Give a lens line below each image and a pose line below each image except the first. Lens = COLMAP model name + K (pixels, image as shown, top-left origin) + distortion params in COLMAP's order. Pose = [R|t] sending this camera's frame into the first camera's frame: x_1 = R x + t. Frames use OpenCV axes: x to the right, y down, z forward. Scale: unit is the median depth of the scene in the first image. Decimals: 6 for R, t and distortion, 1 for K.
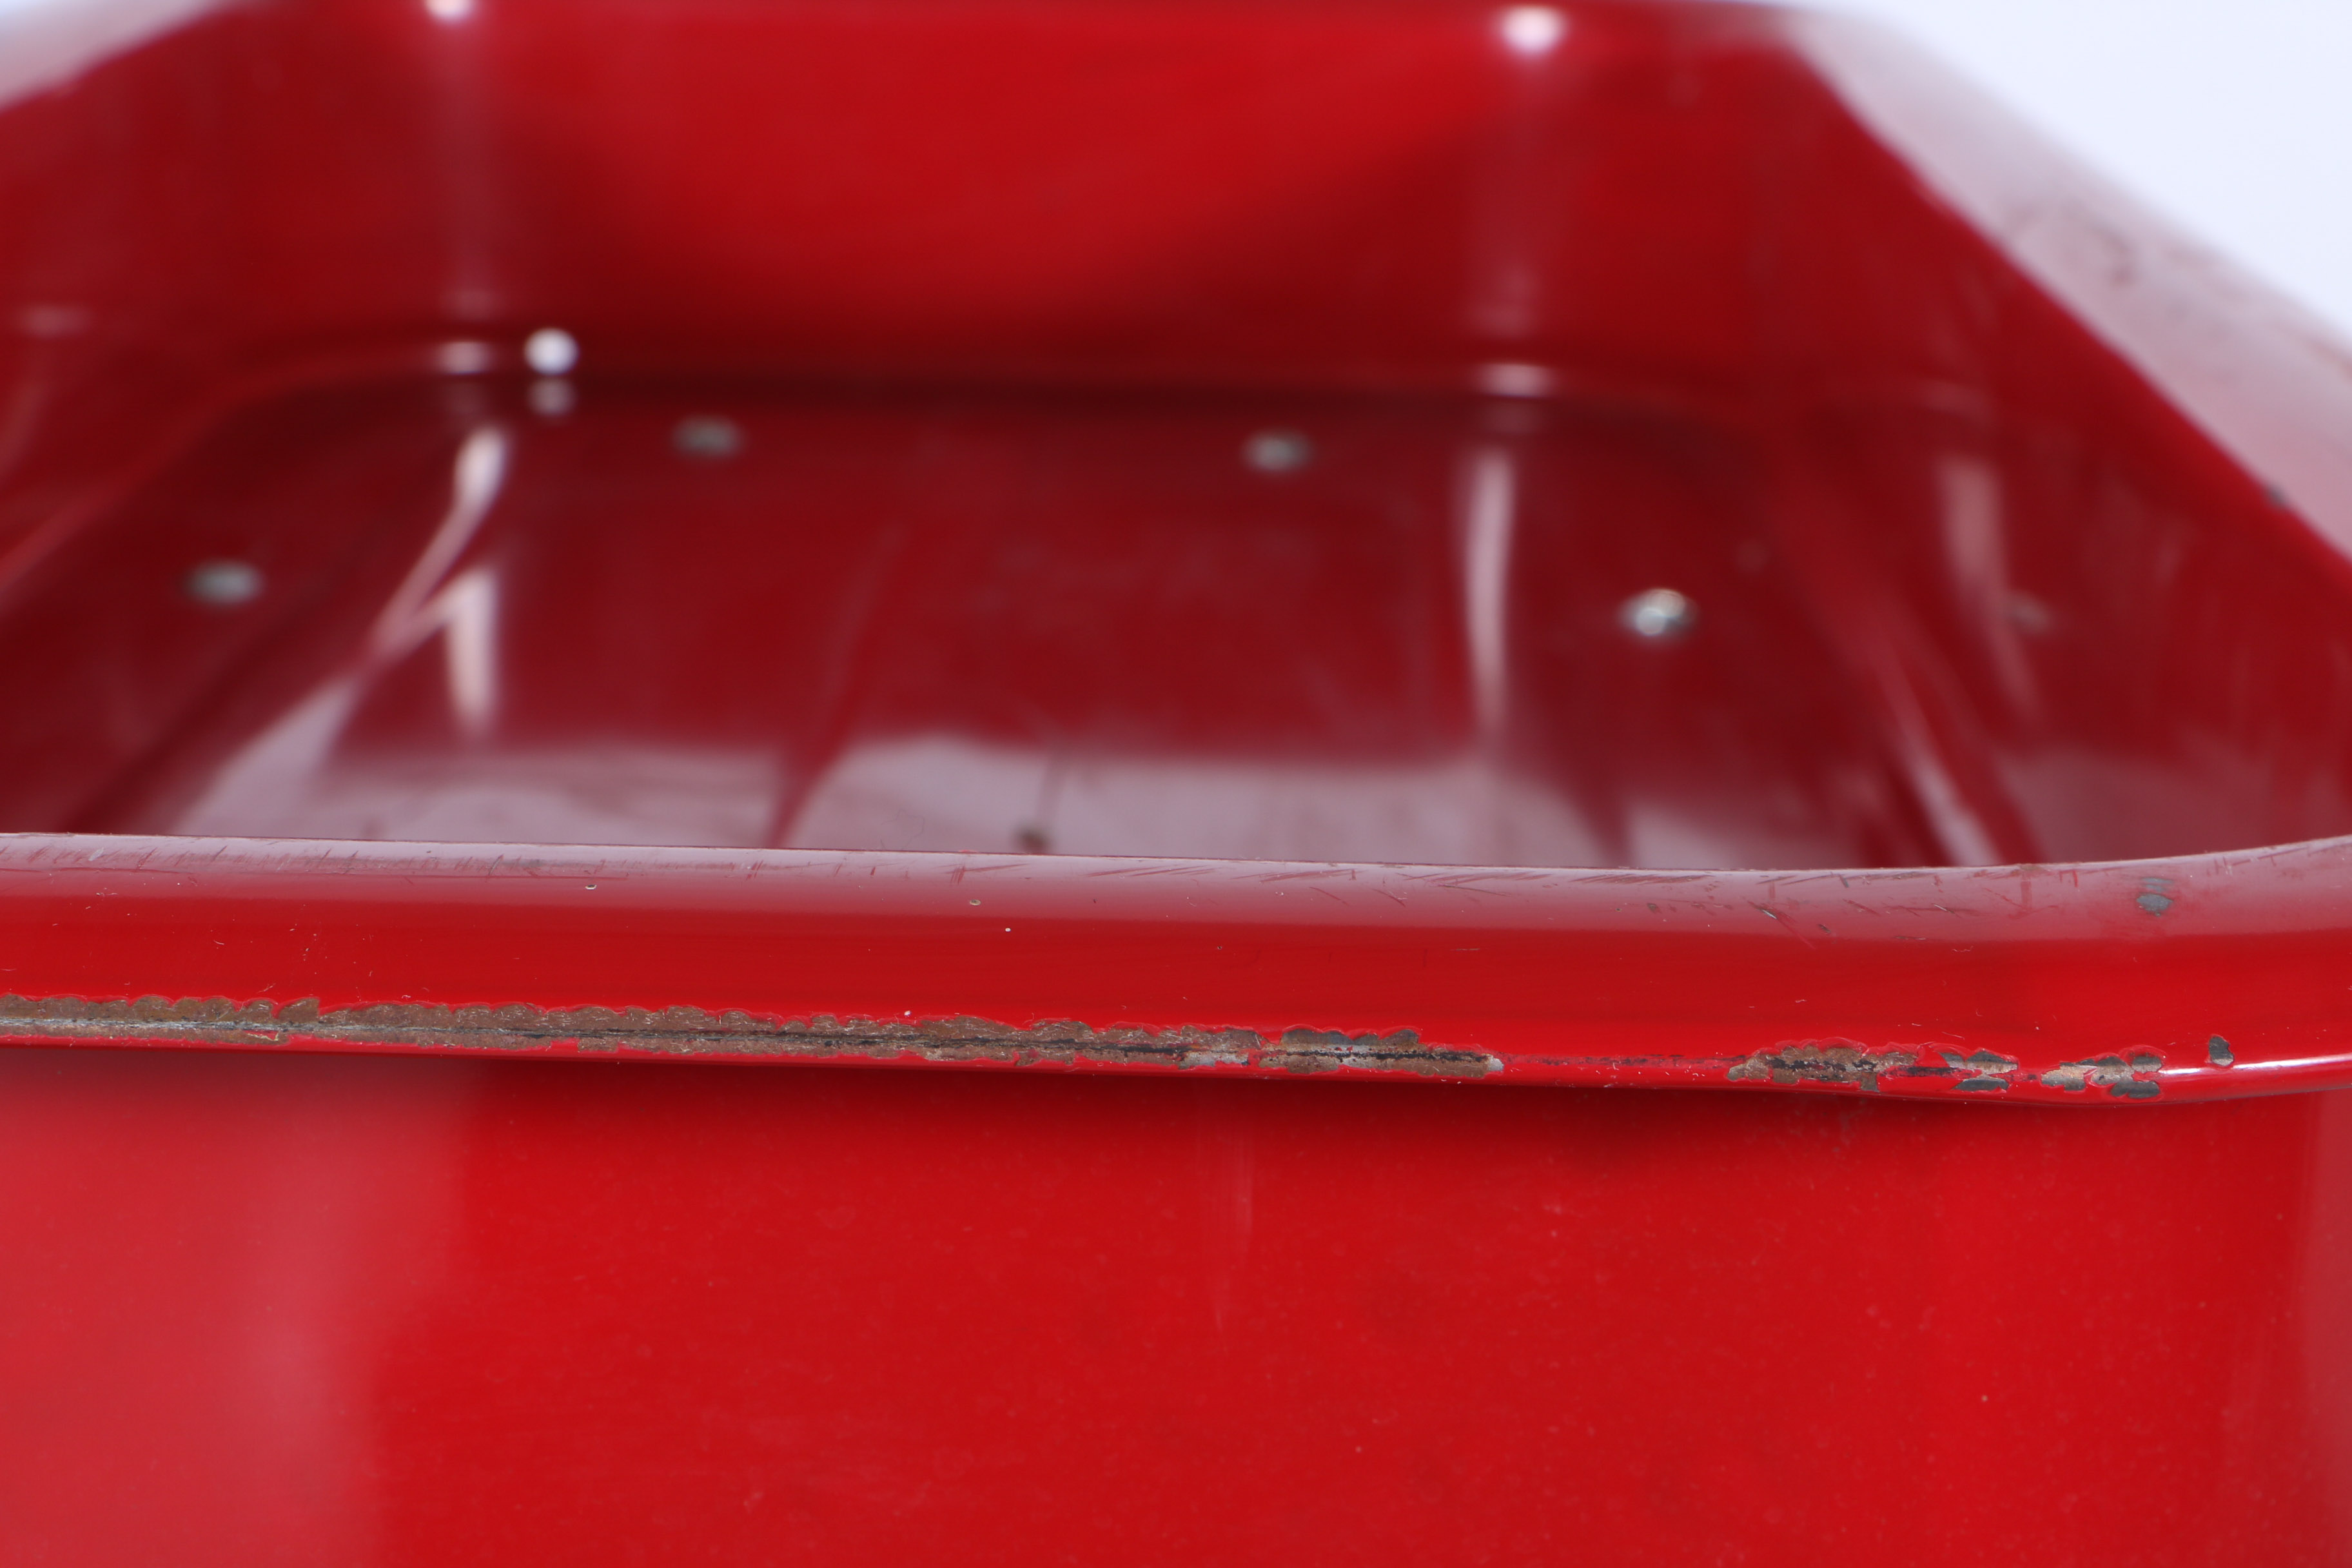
lens RADIAL K [[5939.8, 0, 1177.3], [0, 5939.8, 783.6], [0, 0, 1]] dist [0.047472, 0.000000]
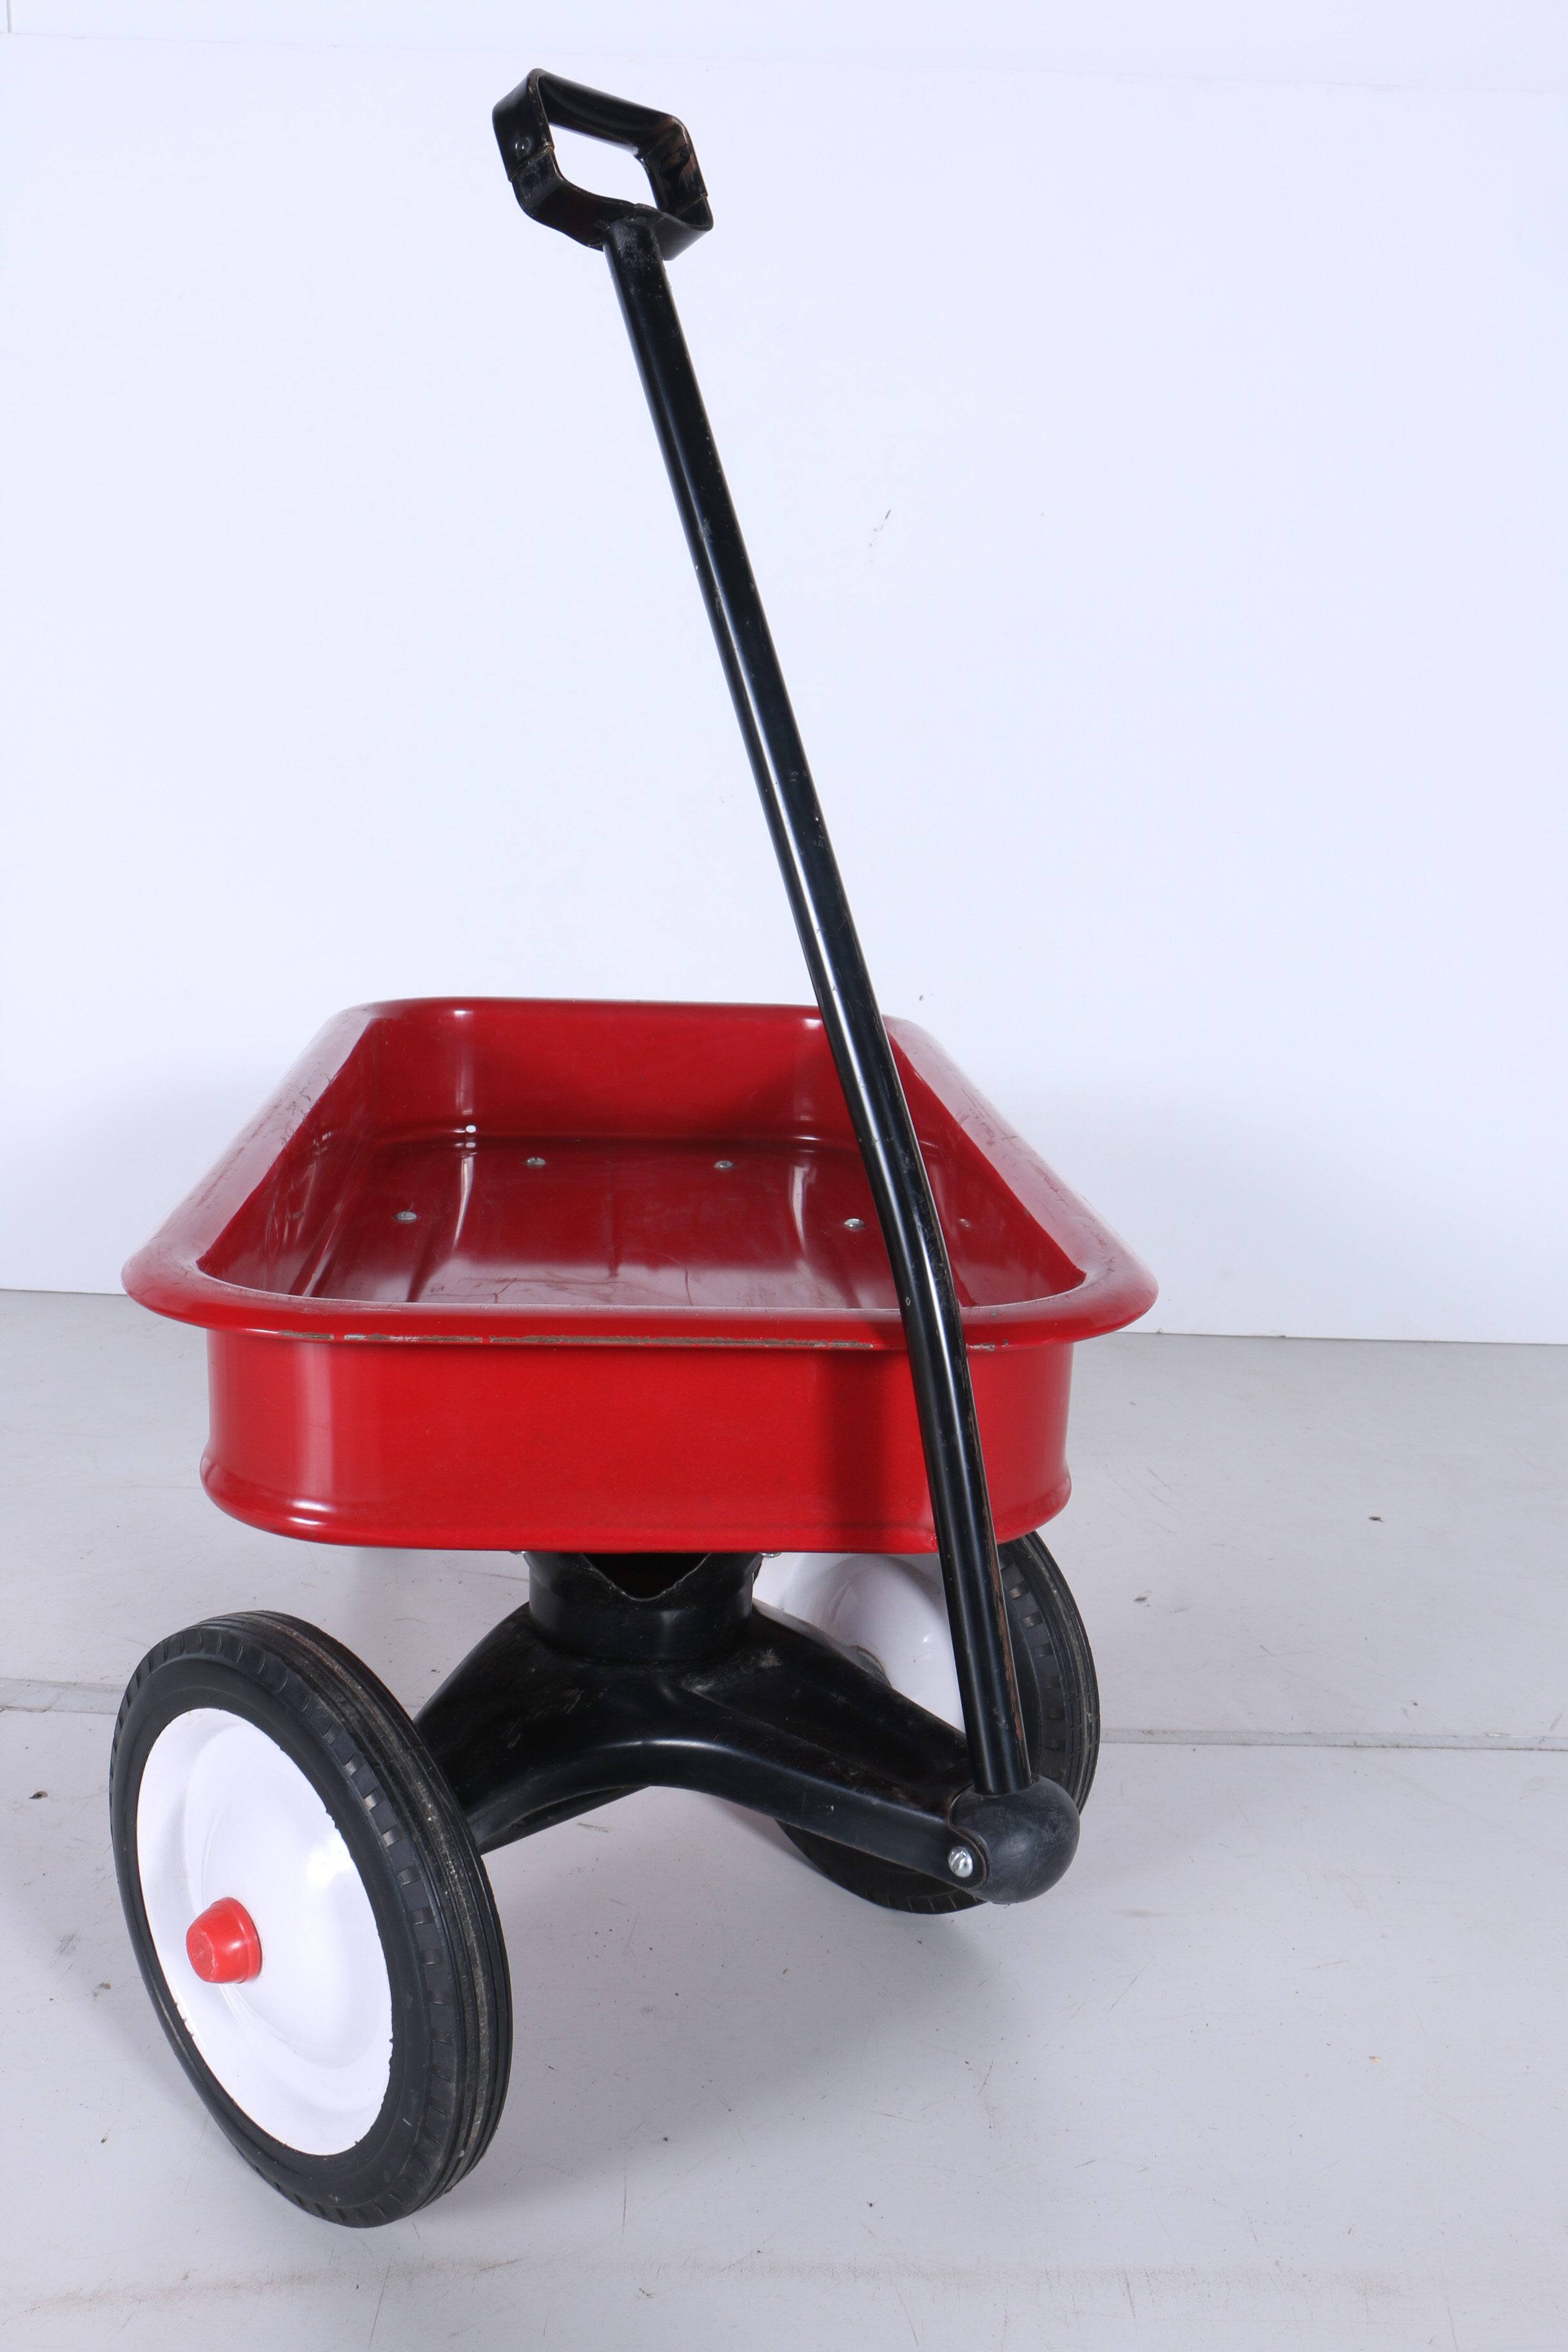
lens RADIAL K [[2520.3, 0, 789.8], [0, 2520.3, 1180.8], [0, 0, 1]] dist [-0.022740, 0.000000]
pose [[0.997226, -0.007208, 0.074078, -0.070449], [0.009445, 0.999509, -0.029889, -0.012840], [-0.073826, 0.030506, 0.996804, -0.471983]]
